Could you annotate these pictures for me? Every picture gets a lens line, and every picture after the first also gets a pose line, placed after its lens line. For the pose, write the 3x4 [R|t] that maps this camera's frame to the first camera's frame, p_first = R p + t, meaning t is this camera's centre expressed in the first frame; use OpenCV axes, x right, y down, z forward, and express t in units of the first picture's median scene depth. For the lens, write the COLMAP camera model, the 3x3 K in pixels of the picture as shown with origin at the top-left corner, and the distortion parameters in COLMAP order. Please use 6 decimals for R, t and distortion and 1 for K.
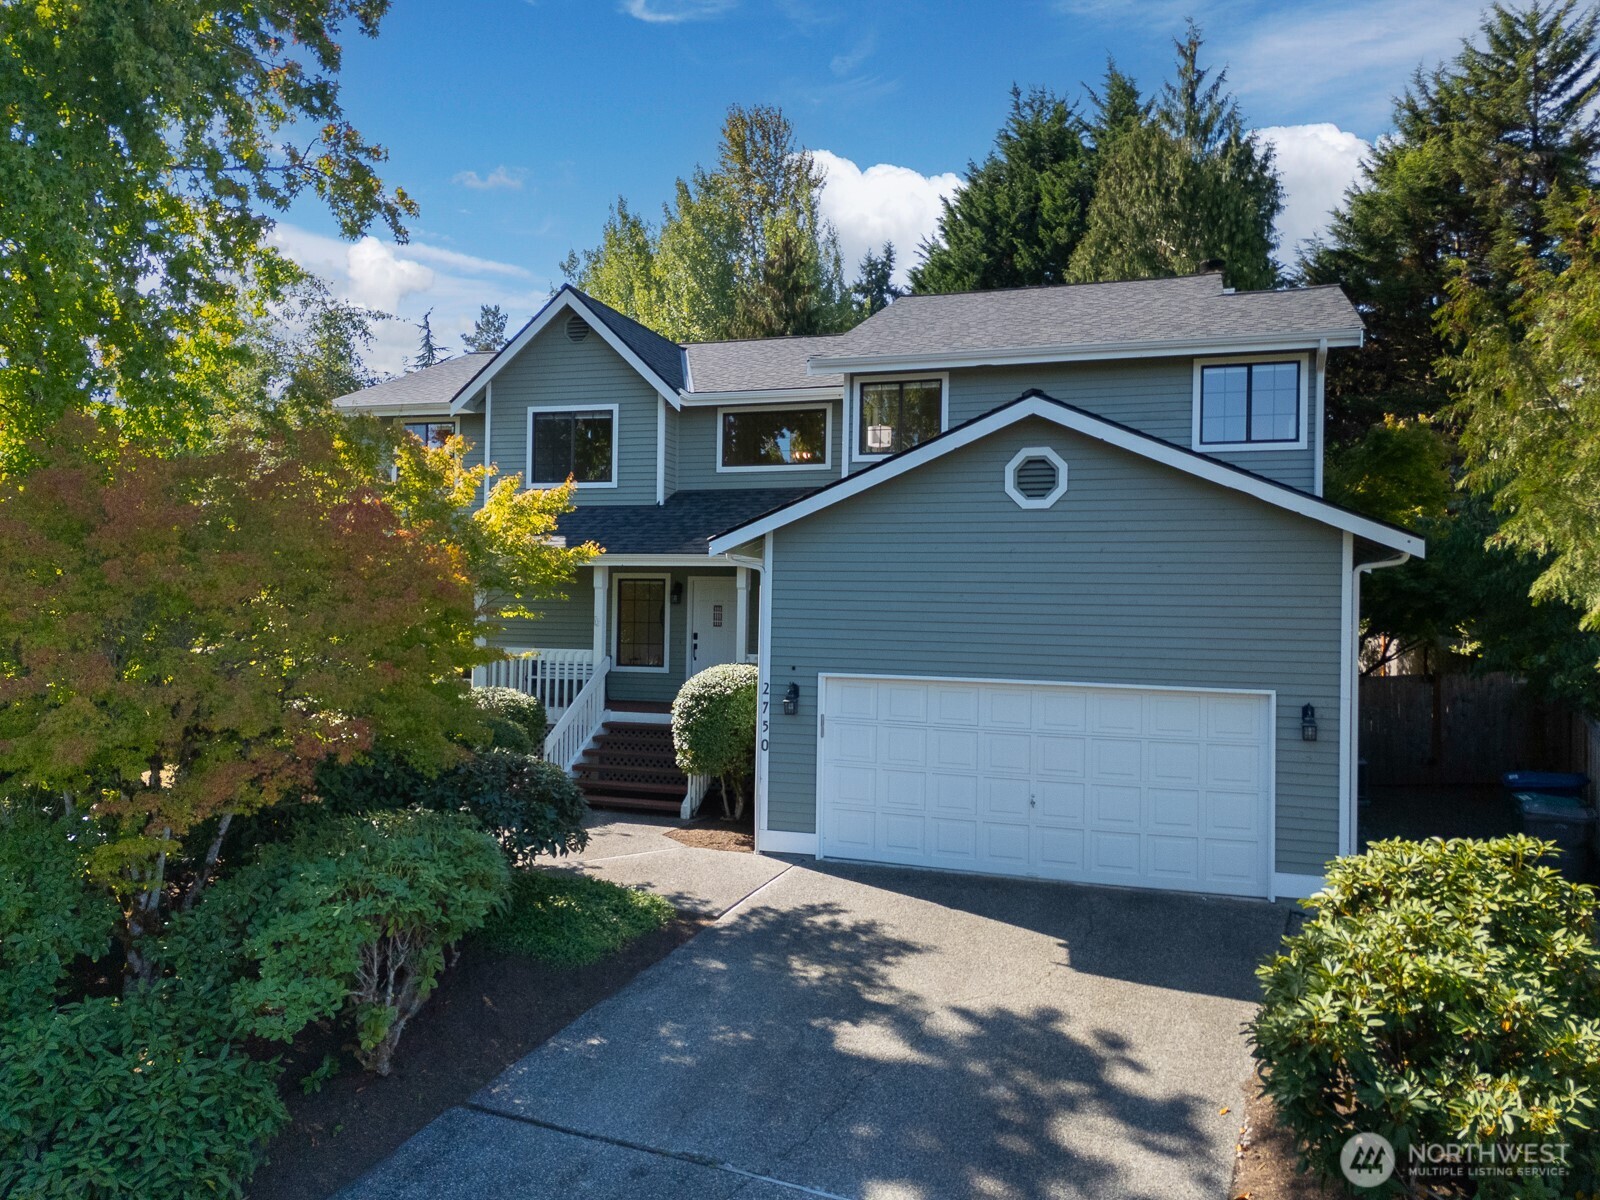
lens RADIAL K [[1270.6, 0, 800.0], [0, 1270.6, 600.0], [0, 0, 1]] dist [0.083668, -0.091901]
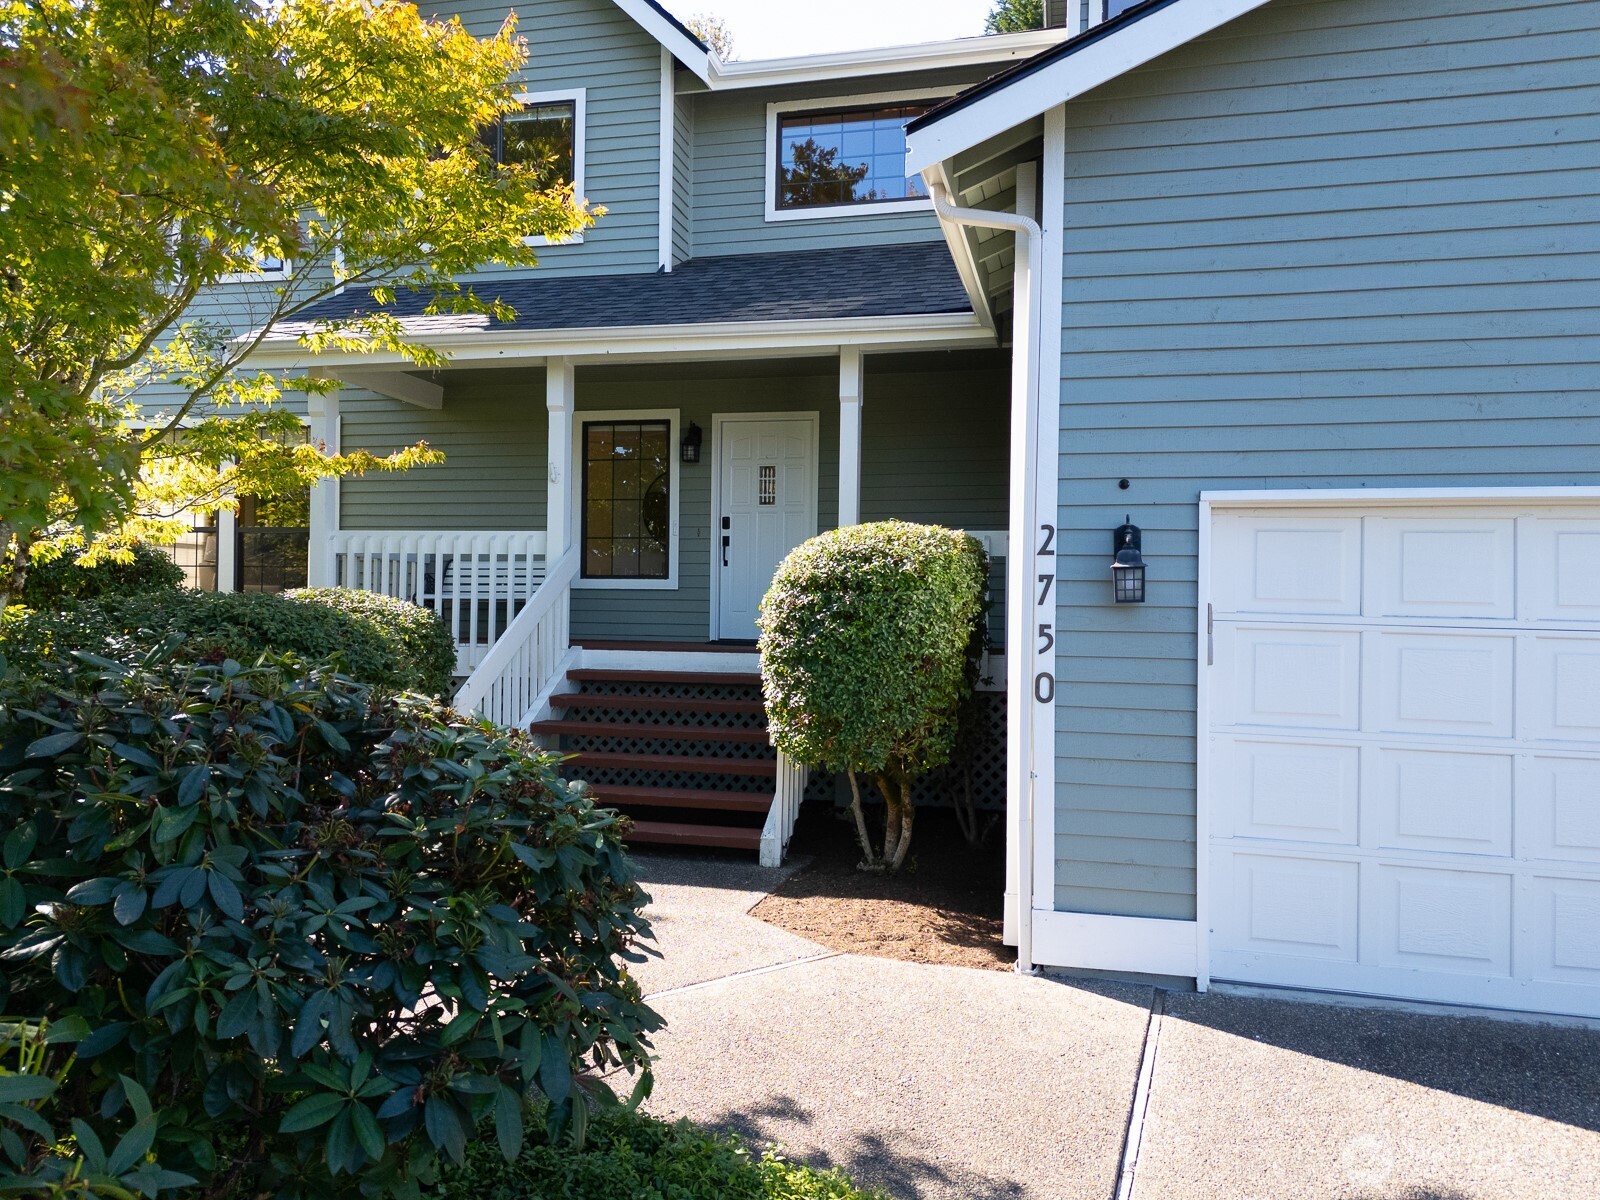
lens RADIAL K [[1271.2, 0, 798.1], [0, 1271.2, 601.6], [0, 0, 1]] dist [0.066385, -0.072286]
pose [[0.997249, -0.001174, 0.074114, -0.137165], [0.001131, 0.999999, 0.000624, 0.093302], [-0.074115, -0.000538, 0.997250, 0.663675]]
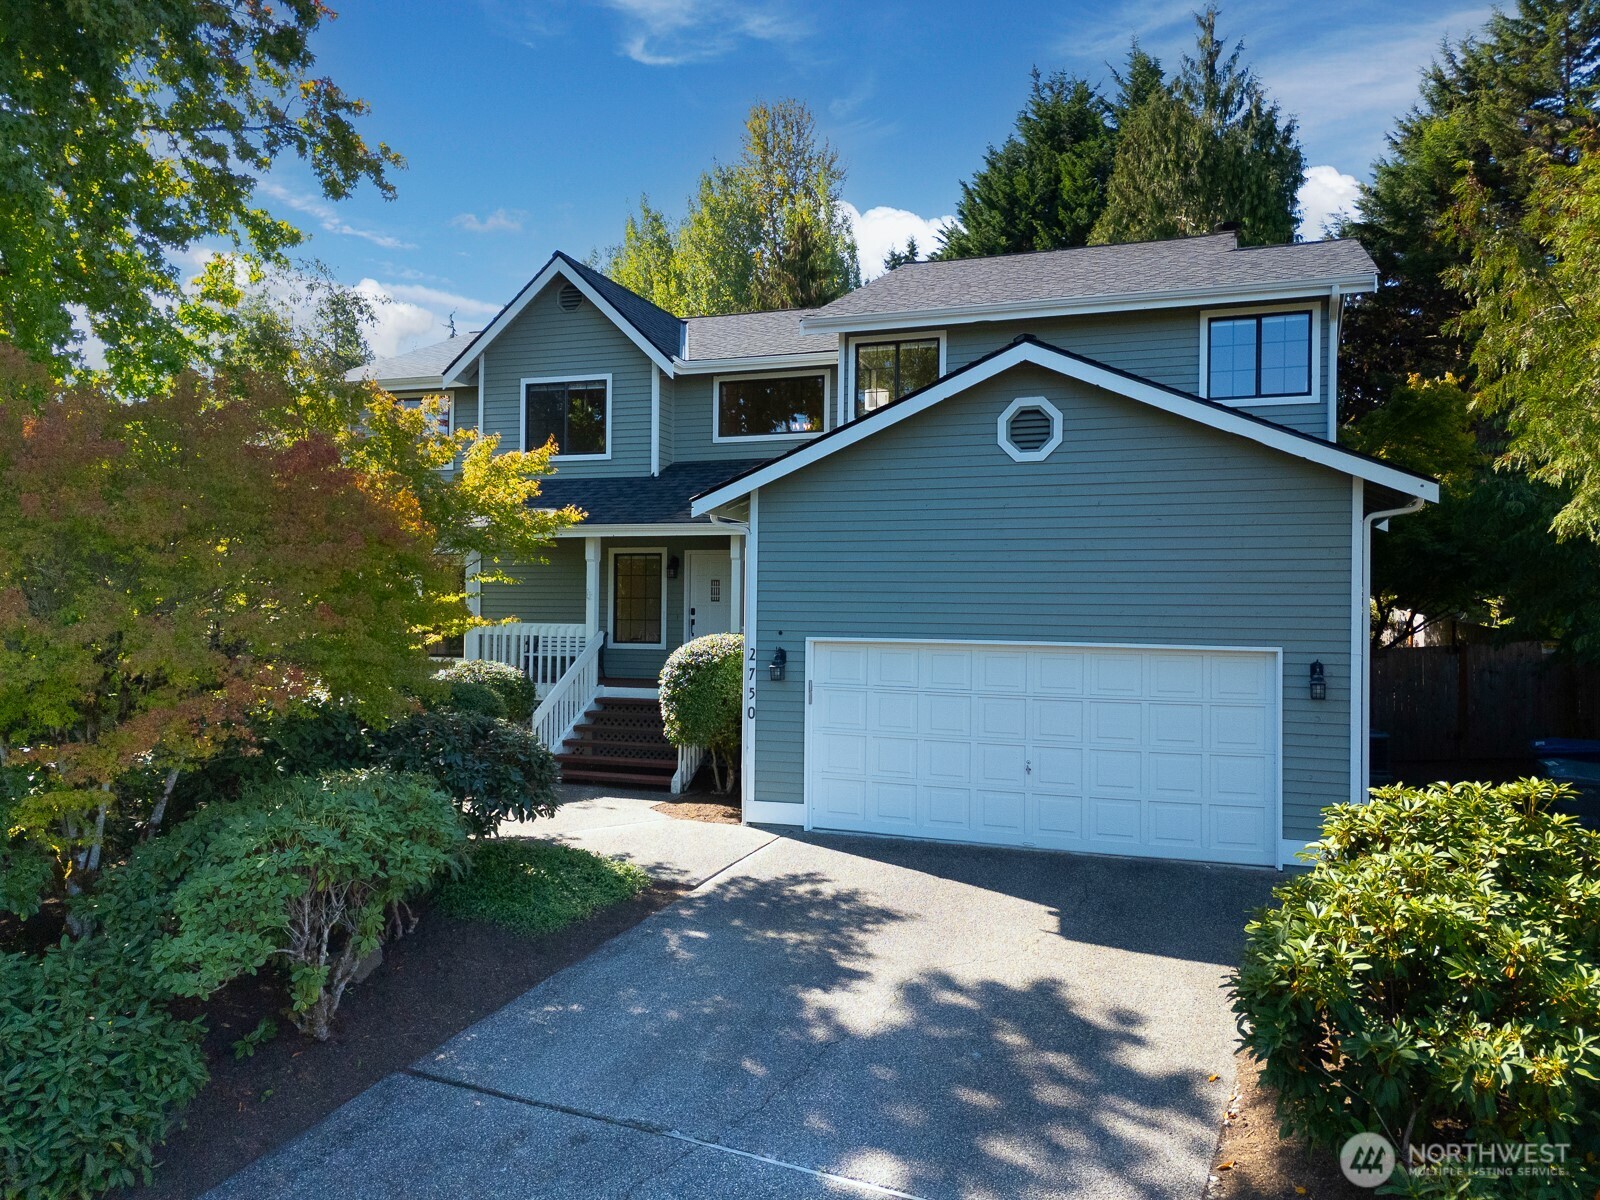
lens RADIAL K [[1271.2, 0, 798.1], [0, 1271.2, 601.6], [0, 0, 1]] dist [0.066385, -0.072286]
pose [[0.999649, -0.005889, -0.025843, 0.035110], [0.005887, 0.999983, -0.000166, 0.032052], [0.025843, 0.000013, 0.999666, 0.041684]]
